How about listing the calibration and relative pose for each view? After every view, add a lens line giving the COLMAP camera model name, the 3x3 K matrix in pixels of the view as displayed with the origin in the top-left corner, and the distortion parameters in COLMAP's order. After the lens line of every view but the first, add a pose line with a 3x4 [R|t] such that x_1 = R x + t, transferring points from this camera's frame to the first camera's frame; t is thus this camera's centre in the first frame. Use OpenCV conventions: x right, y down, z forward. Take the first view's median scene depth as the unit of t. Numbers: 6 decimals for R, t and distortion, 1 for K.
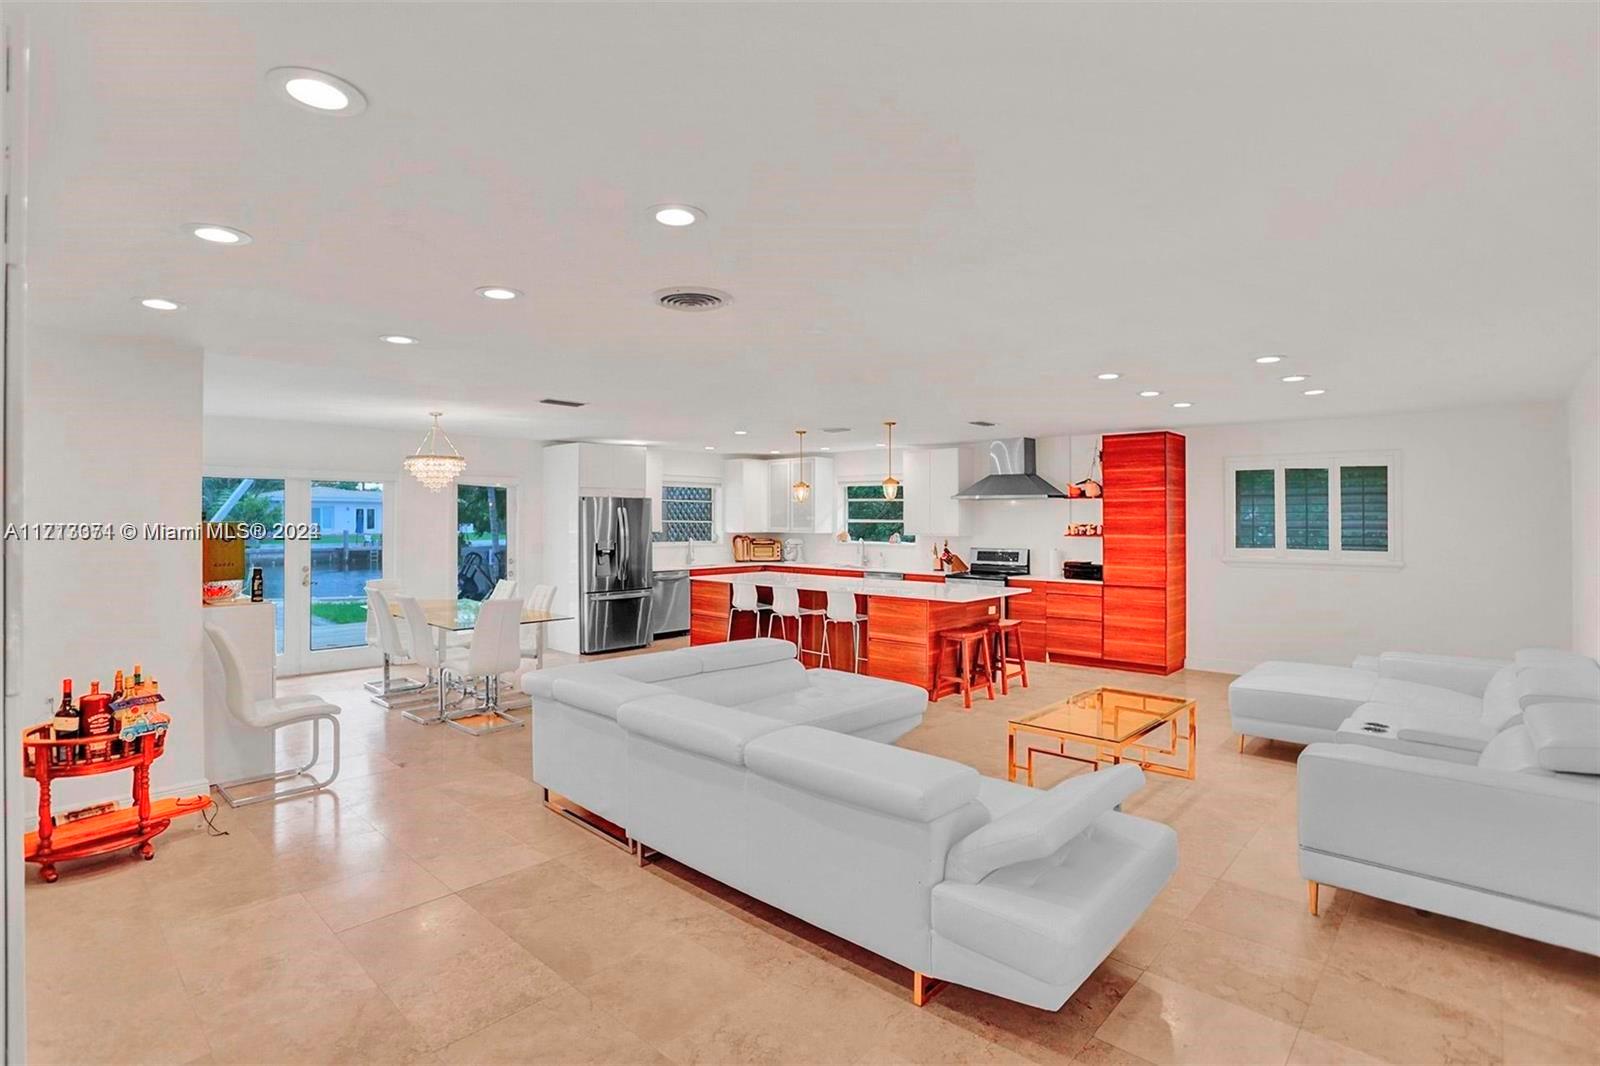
lens RADIAL K [[801.8, 0, 794.9], [0, 801.8, 509.9], [0, 0, 1]] dist [-0.081269, 0.033956]
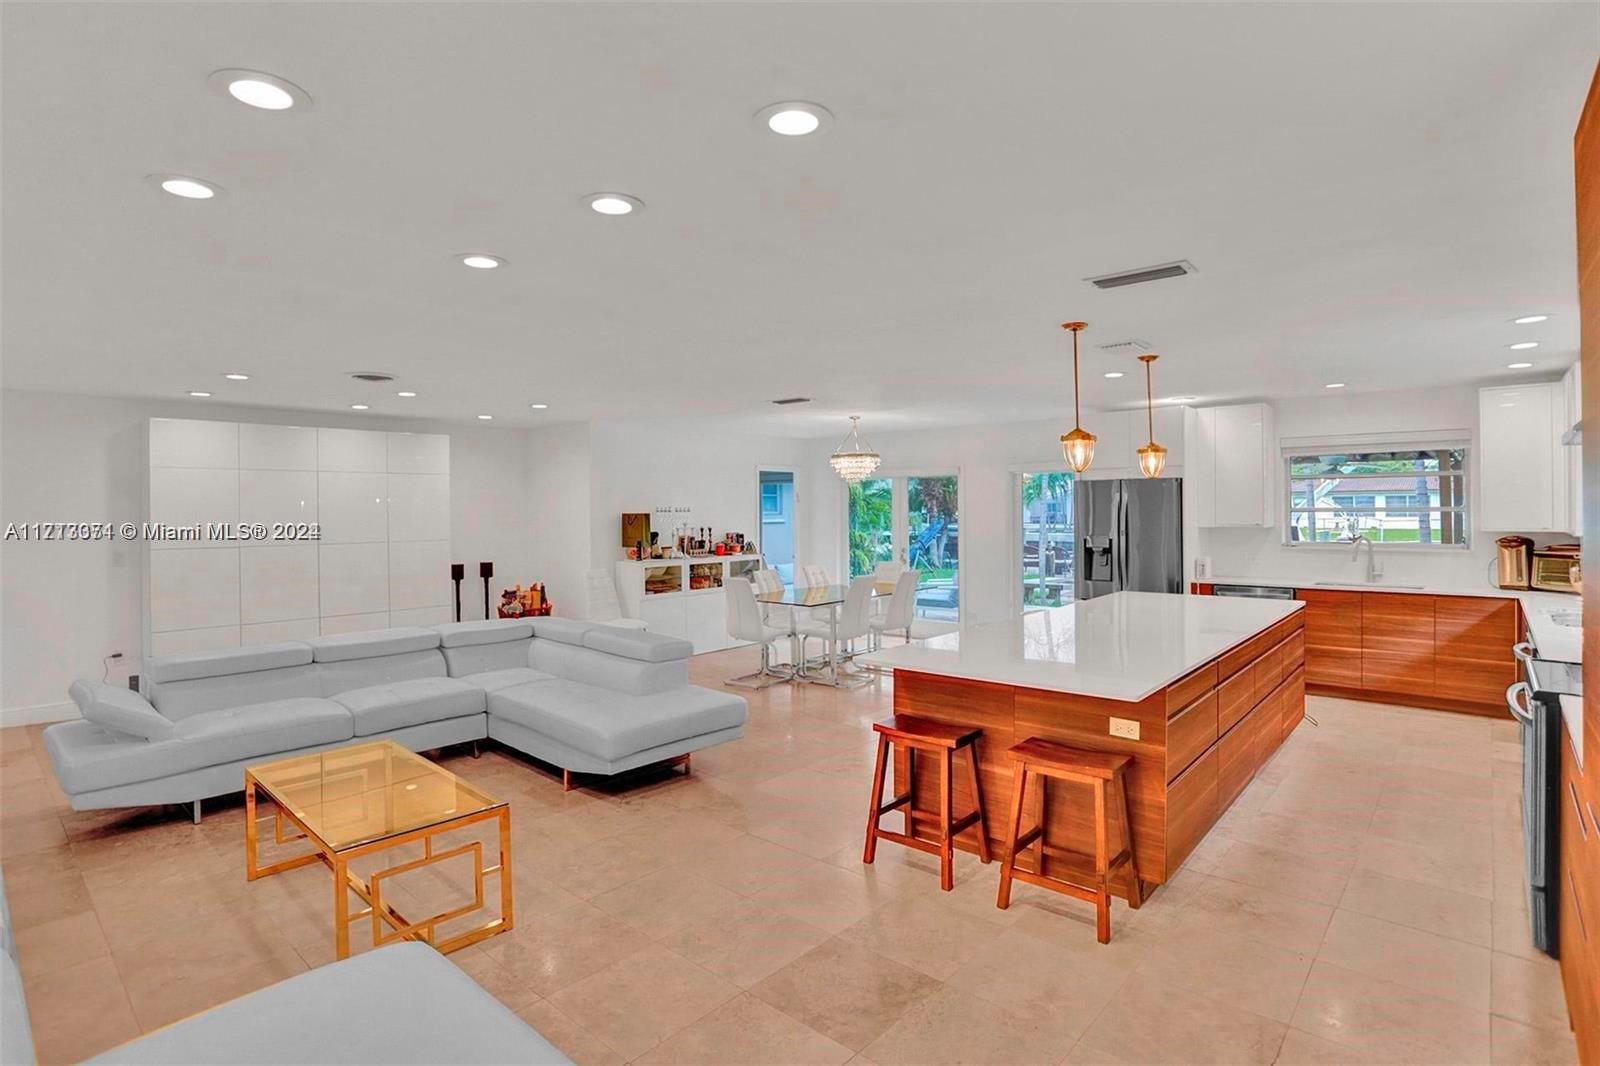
lens RADIAL K [[801.8, 0, 794.9], [0, 801.8, 509.9], [0, 0, 1]] dist [-0.081269, 0.033956]
pose [[0.016346, 0.000432, -0.999866, 0.491367], [0.015421, 0.999881, 0.000684, 0.007463], [0.999747, -0.015430, 0.016337, 0.630640]]
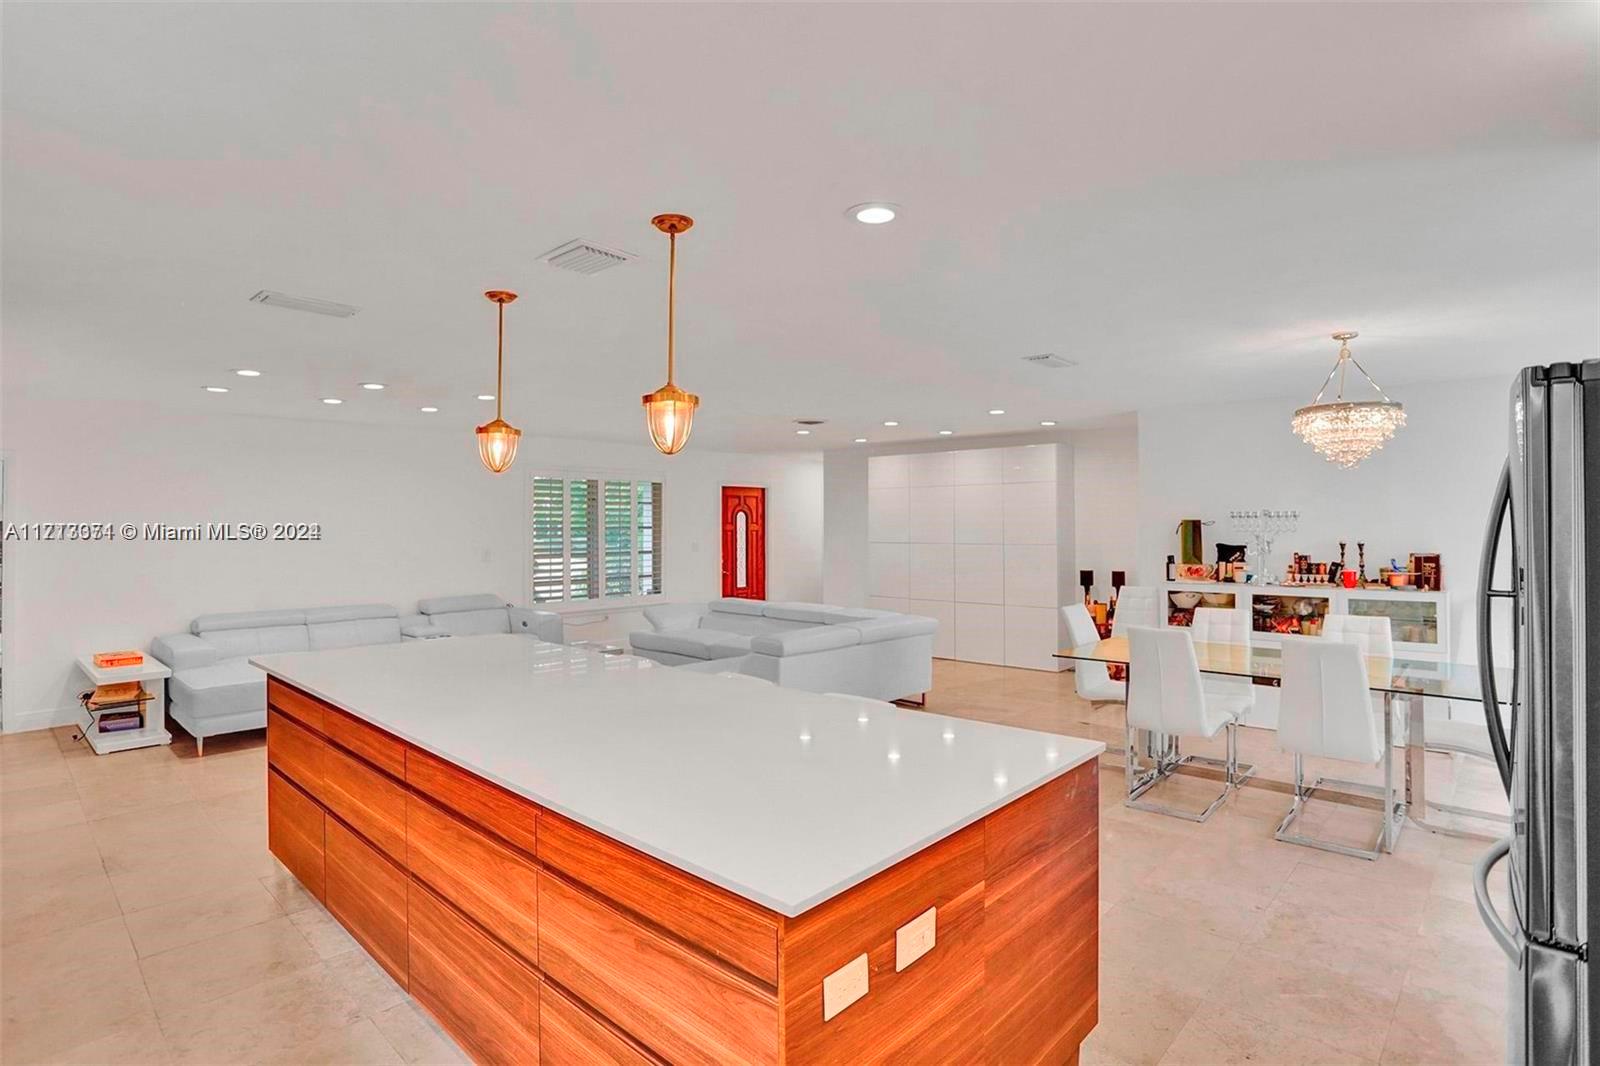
lens RADIAL K [[801.8, 0, 794.9], [0, 801.8, 509.9], [0, 0, 1]] dist [-0.081269, 0.033956]
pose [[-0.999987, 0.003936, 0.003210, -0.029398], [0.003856, 0.999687, -0.024727, 0.015511], [-0.003306, -0.024714, -0.999689, 1.107972]]
